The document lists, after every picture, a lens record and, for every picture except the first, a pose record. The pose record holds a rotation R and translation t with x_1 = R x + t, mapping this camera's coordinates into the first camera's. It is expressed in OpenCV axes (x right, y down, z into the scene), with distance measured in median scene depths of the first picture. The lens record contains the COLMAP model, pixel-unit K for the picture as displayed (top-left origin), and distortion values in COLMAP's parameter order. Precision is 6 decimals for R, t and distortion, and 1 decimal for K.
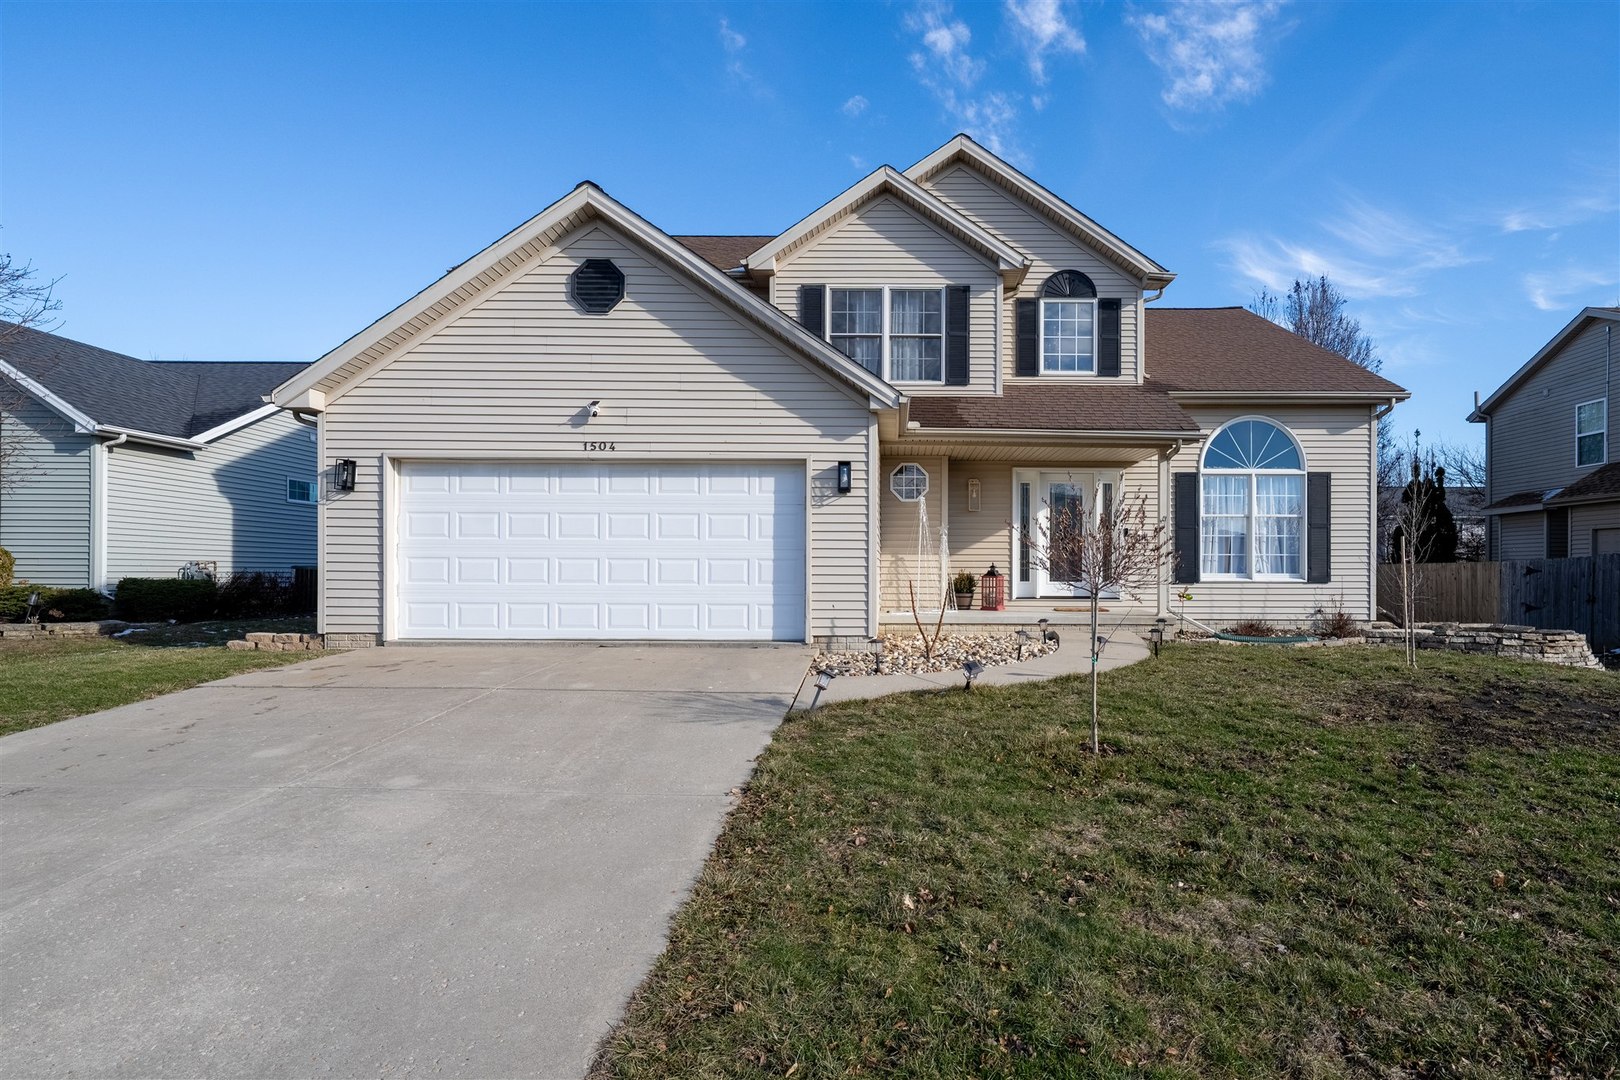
lens RADIAL K [[867.2, 0, 892.5], [0, 867.2, 577.1], [0, 0, 1]] dist [-0.001566, -0.000120]
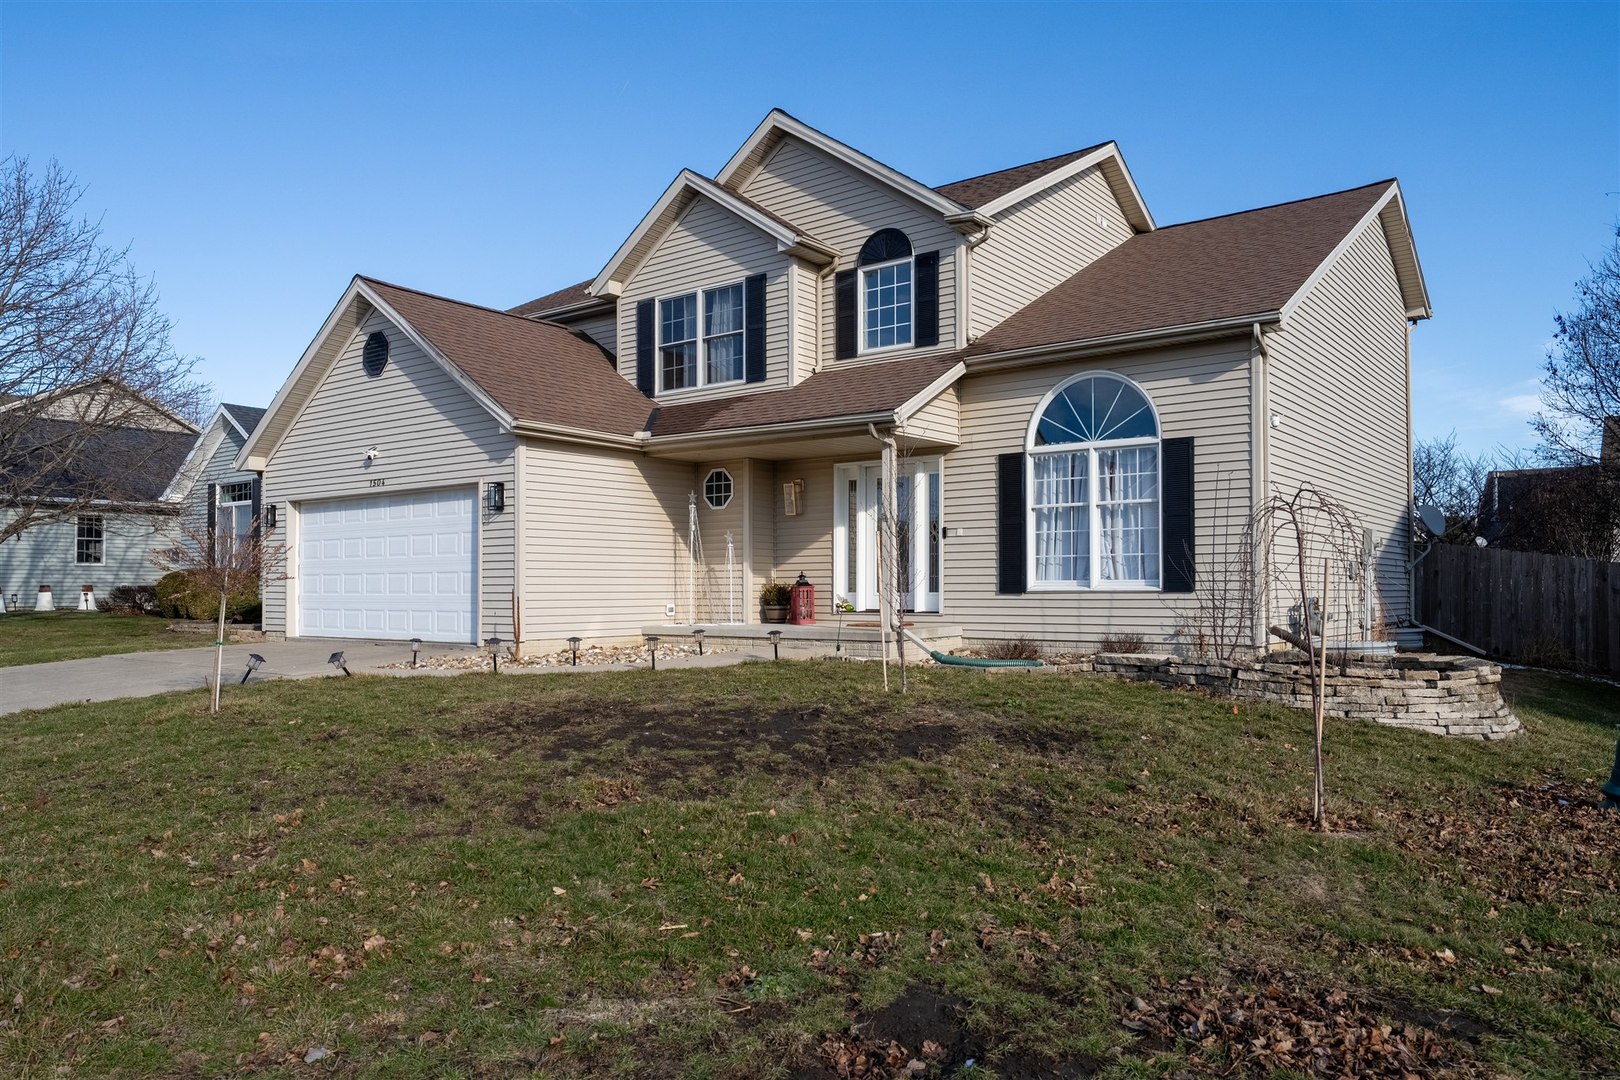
lens RADIAL K [[1116.6, 0, 803.4], [0, 1116.6, 584.1], [0, 0, 1]] dist [0.000940, 0.003326]
pose [[0.794597, -0.010042, -0.607054, 0.812118], [0.002063, 0.999902, -0.013840, 0.012355], [0.607133, 0.009745, 0.794540, 0.076635]]
